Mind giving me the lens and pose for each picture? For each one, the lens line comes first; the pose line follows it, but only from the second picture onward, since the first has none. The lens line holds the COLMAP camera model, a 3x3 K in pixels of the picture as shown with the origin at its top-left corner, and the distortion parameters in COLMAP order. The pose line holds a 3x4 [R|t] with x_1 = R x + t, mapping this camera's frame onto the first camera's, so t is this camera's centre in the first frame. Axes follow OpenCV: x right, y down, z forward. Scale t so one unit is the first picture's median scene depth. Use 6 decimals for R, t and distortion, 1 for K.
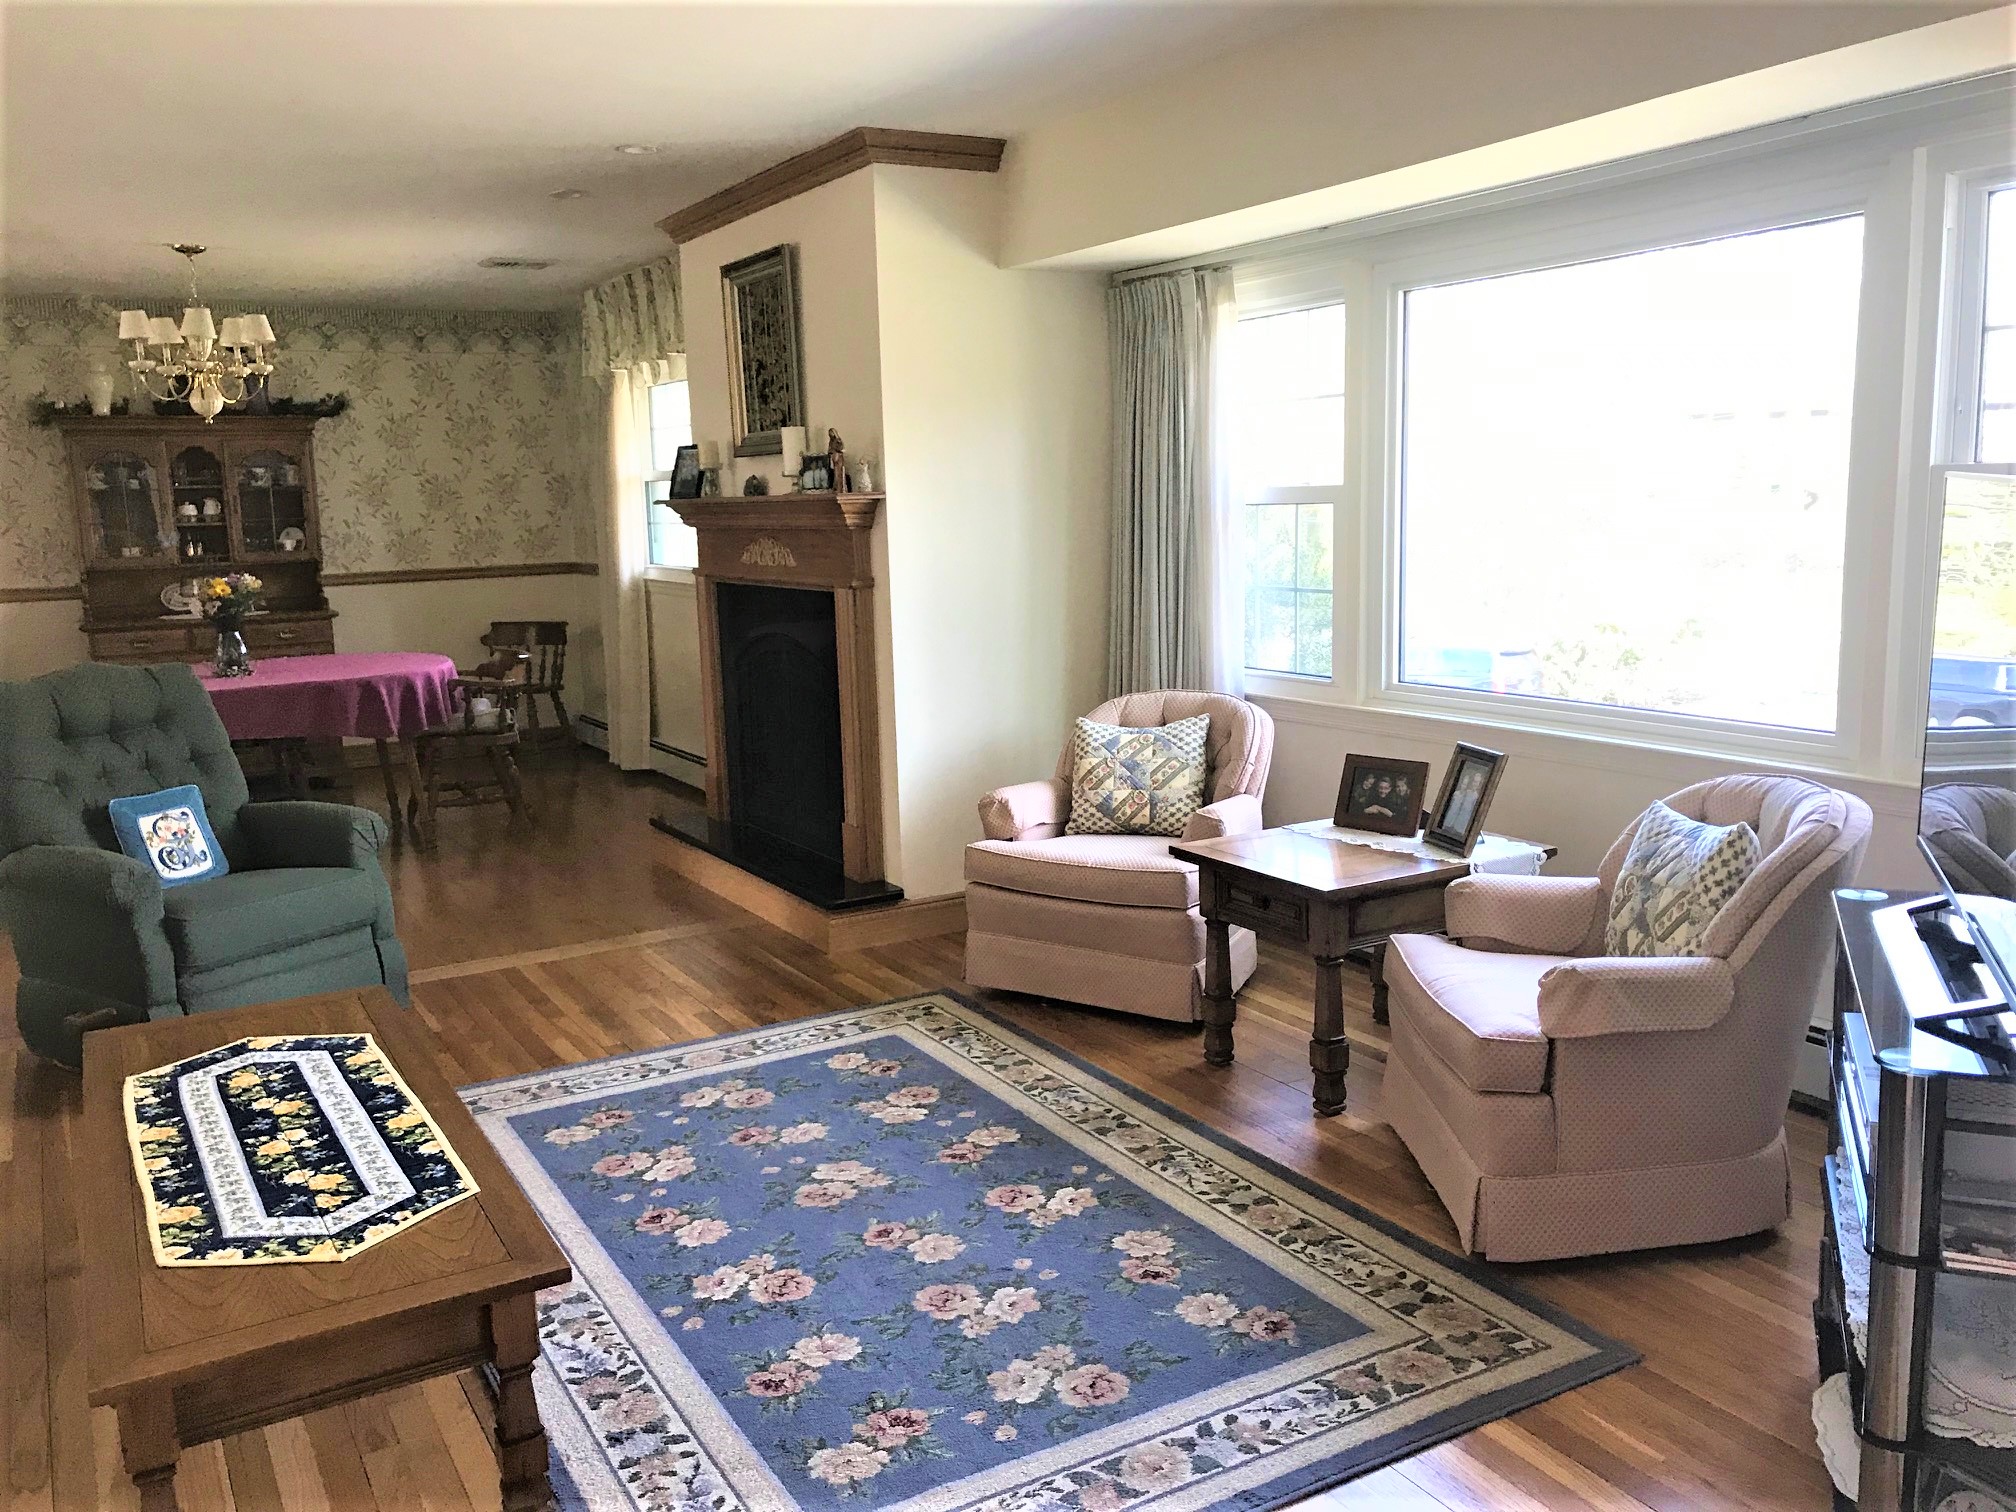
lens RADIAL K [[1669.3, 0, 979.3], [0, 1669.3, 752.5], [0, 0, 1]] dist [0.075702, -0.060428]
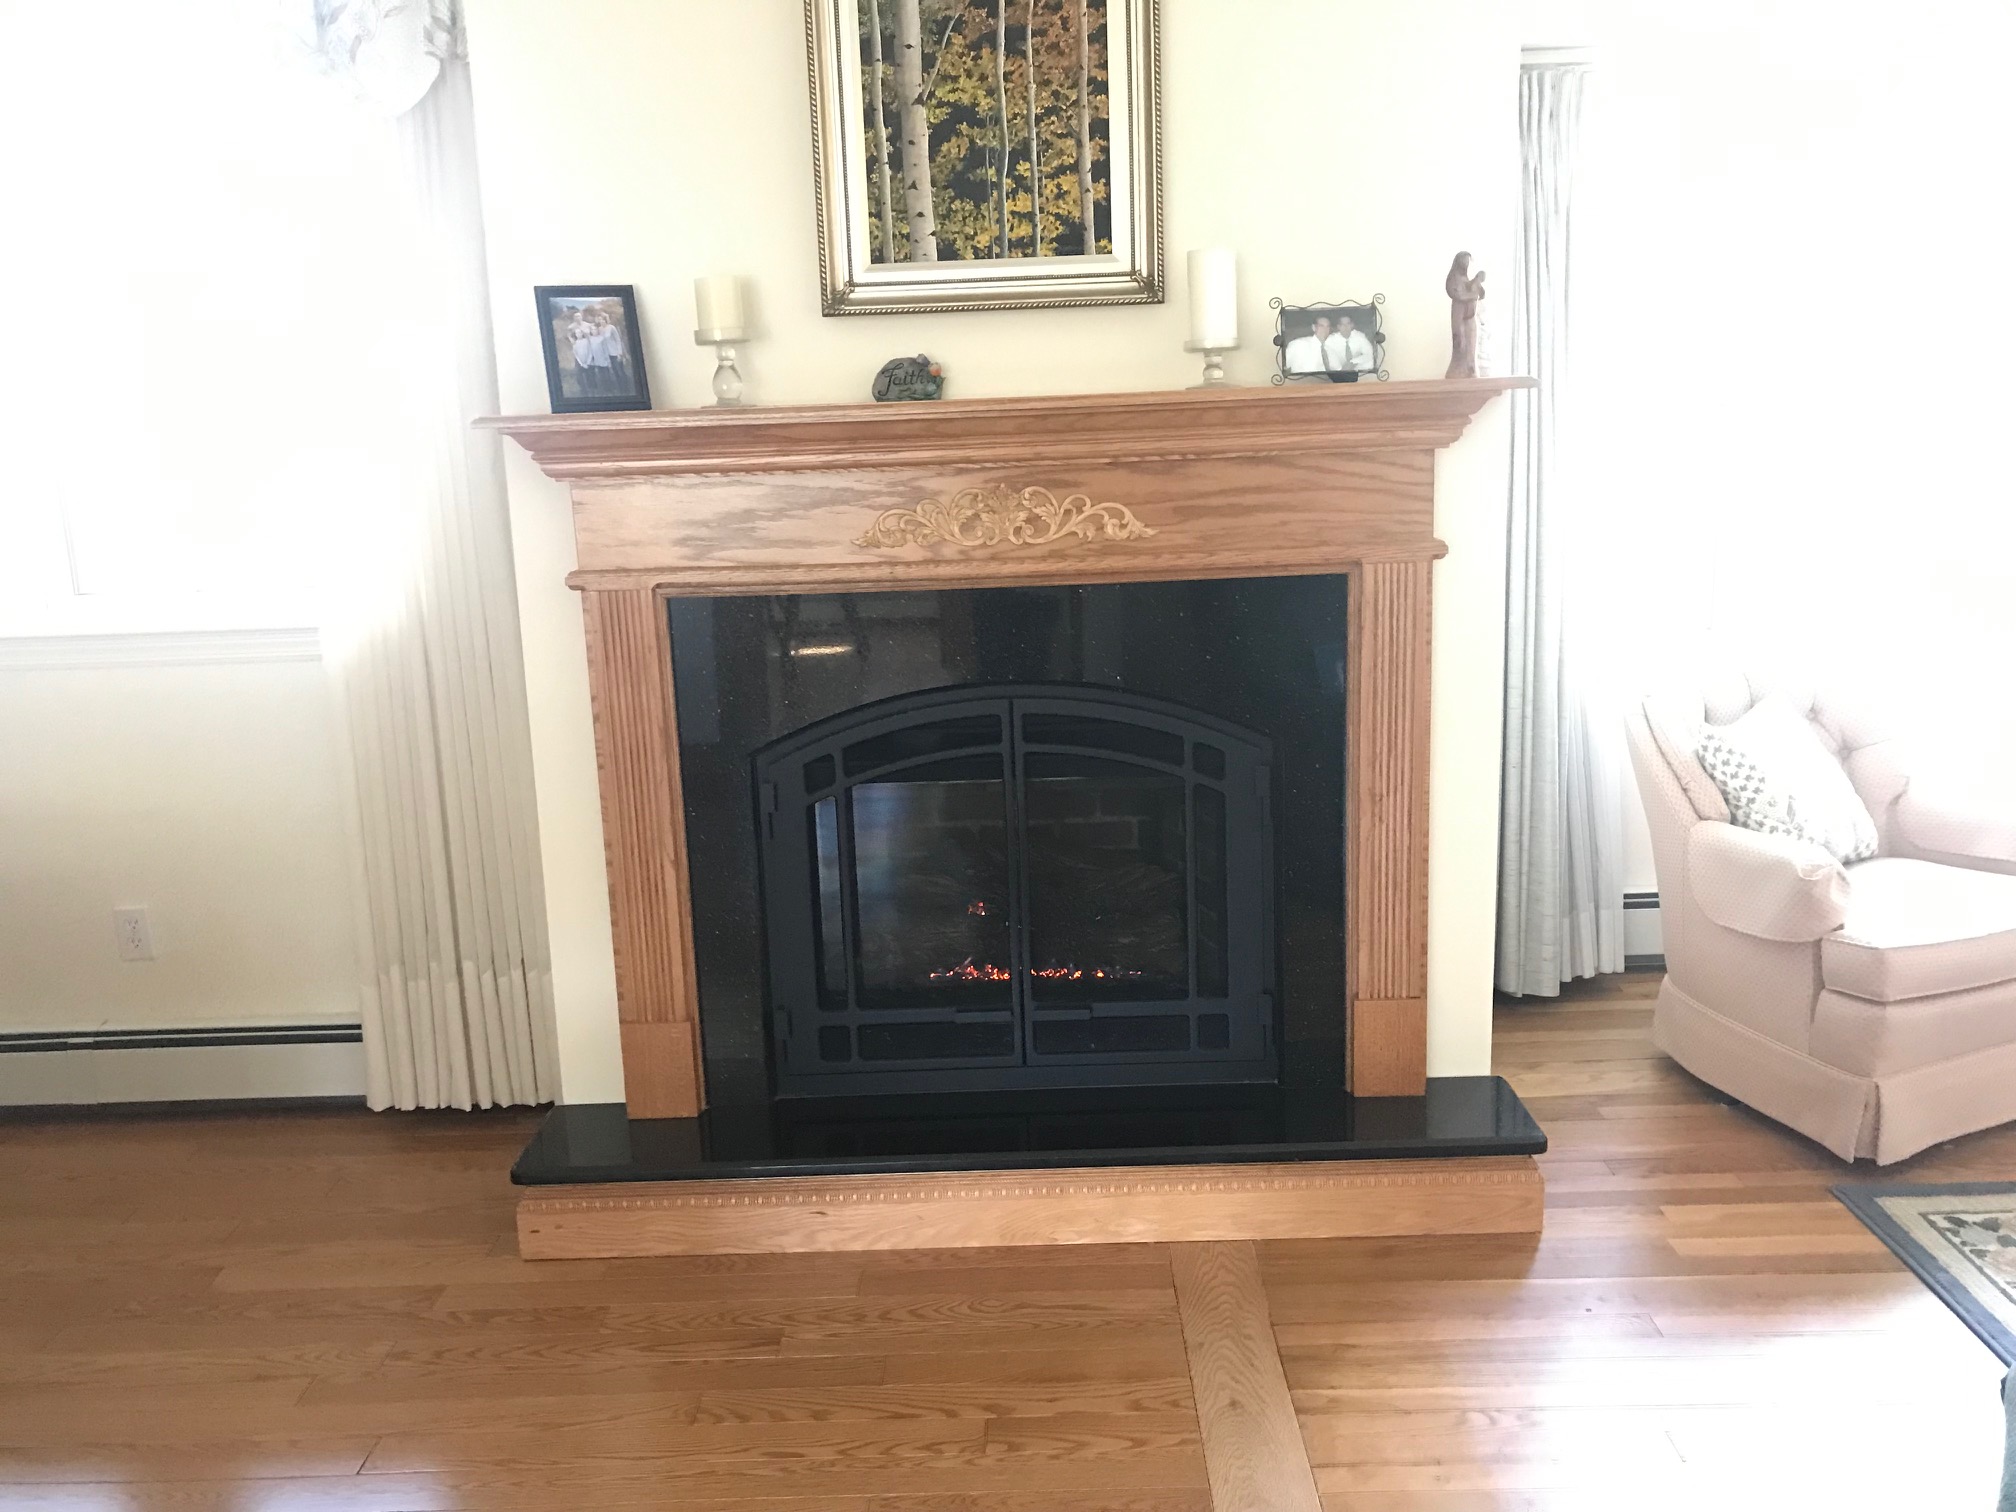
lens RADIAL K [[1669.3, 0, 1010.9], [0, 1669.3, 750.9], [0, 0, 1]] dist [0.075702, -0.060428]
pose [[0.508434, -0.166196, 0.844910, -0.672230], [0.157642, 0.982580, 0.098413, -0.124582], [-0.846548, 0.083156, 0.525777, 0.931158]]
